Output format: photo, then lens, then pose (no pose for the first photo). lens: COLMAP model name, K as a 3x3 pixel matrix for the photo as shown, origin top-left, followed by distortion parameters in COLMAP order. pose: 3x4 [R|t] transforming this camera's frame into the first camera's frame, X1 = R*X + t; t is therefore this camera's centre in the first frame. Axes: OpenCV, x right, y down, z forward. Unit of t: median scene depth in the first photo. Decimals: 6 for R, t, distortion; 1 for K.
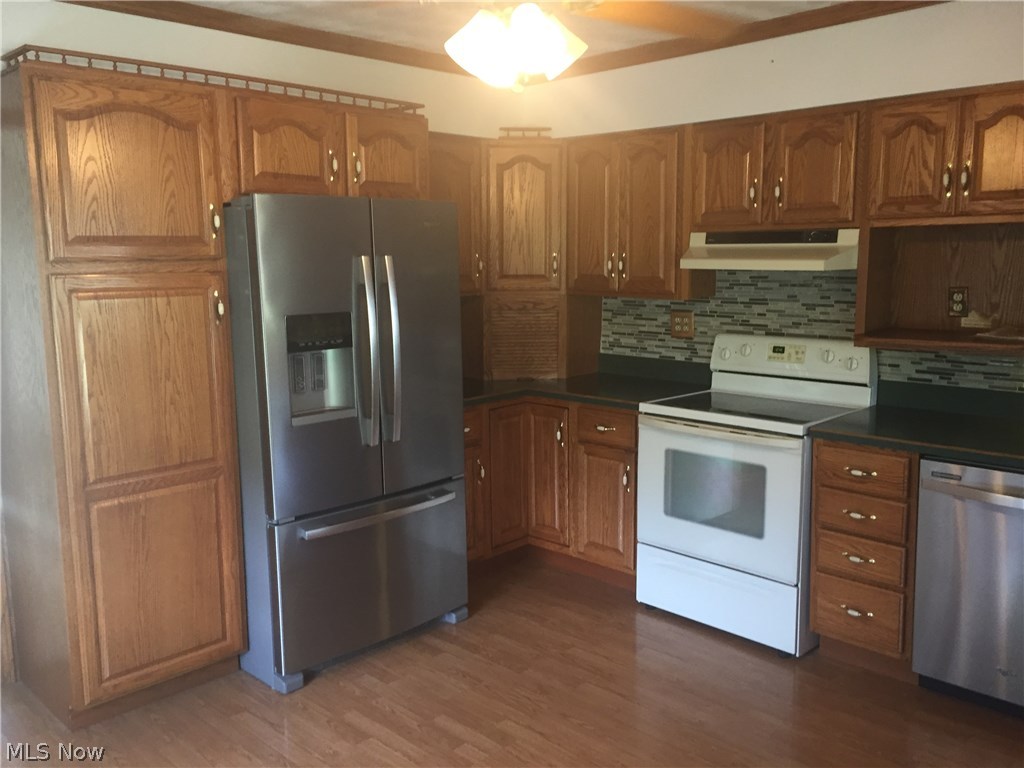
lens RADIAL K [[874.9, 0, 514.3], [0, 874.9, 384.5], [0, 0, 1]] dist [0.069897, -0.075635]
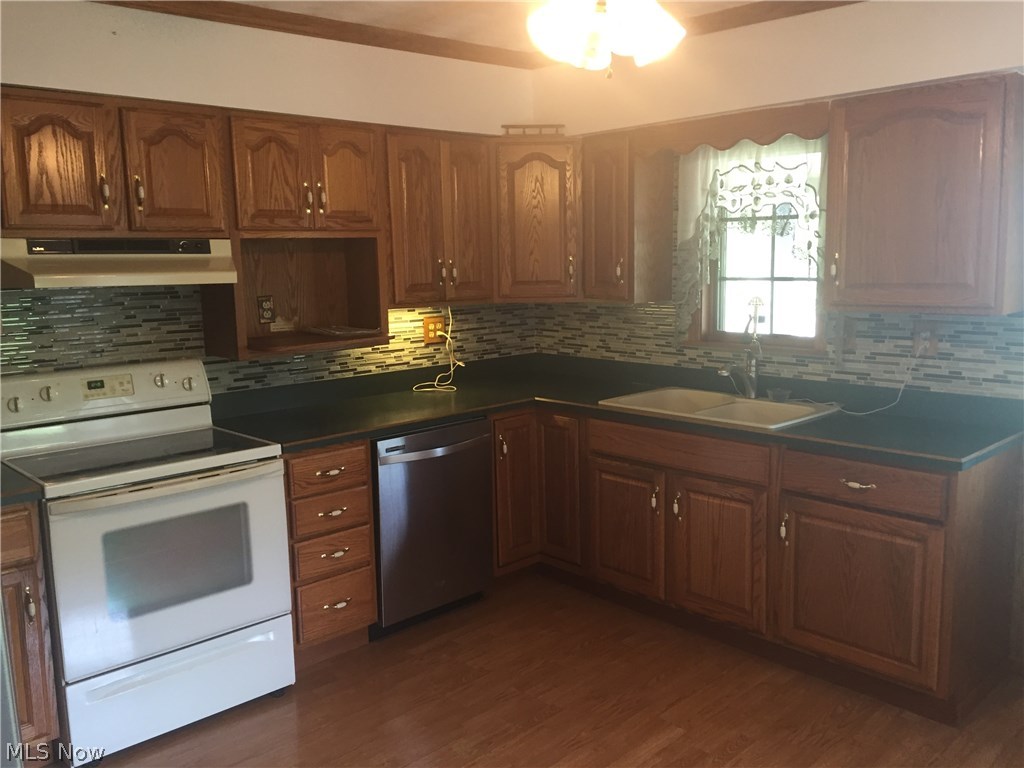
lens RADIAL K [[874.9, 0, 512.9], [0, 874.9, 385.2], [0, 0, 1]] dist [0.069897, -0.075635]
pose [[0.031612, -0.141317, 0.989460, -0.533930], [0.167945, 0.976630, 0.134119, -0.090397], [-0.985289, 0.161935, 0.054607, 0.617053]]
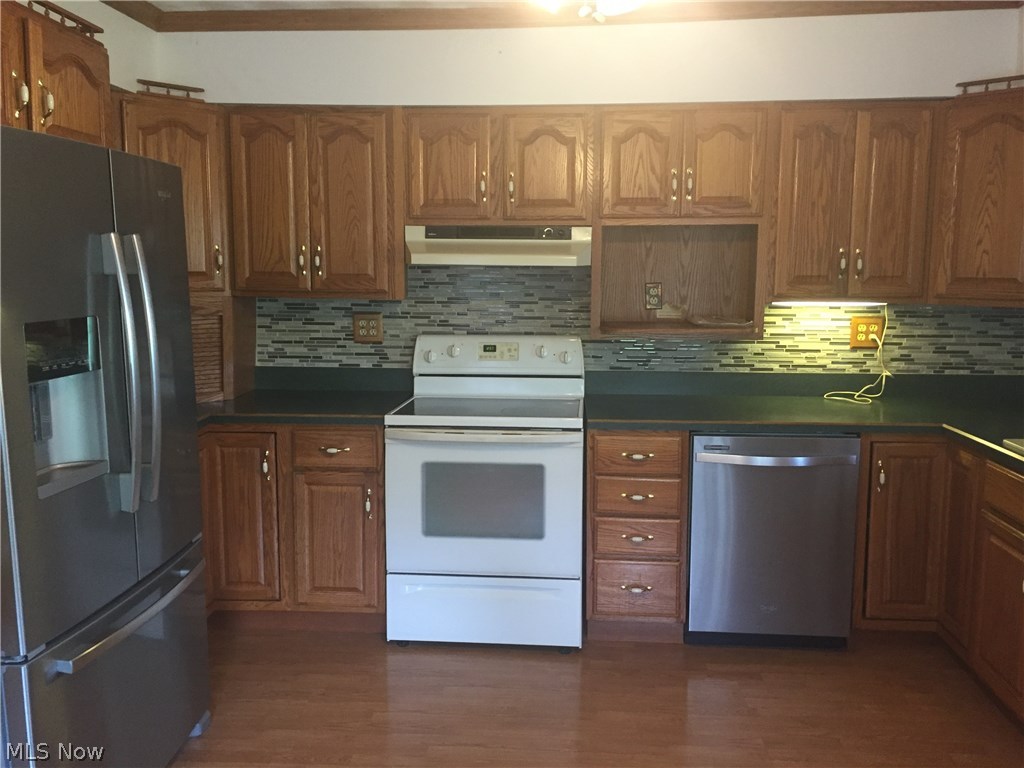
lens RADIAL K [[874.9, 0, 510.7], [0, 874.9, 384.3], [0, 0, 1]] dist [0.069897, -0.075635]
pose [[0.762308, -0.075993, 0.642737, -0.338326], [0.086867, 0.996111, 0.014745, -0.012763], [-0.641358, 0.044592, 0.765945, 0.252040]]
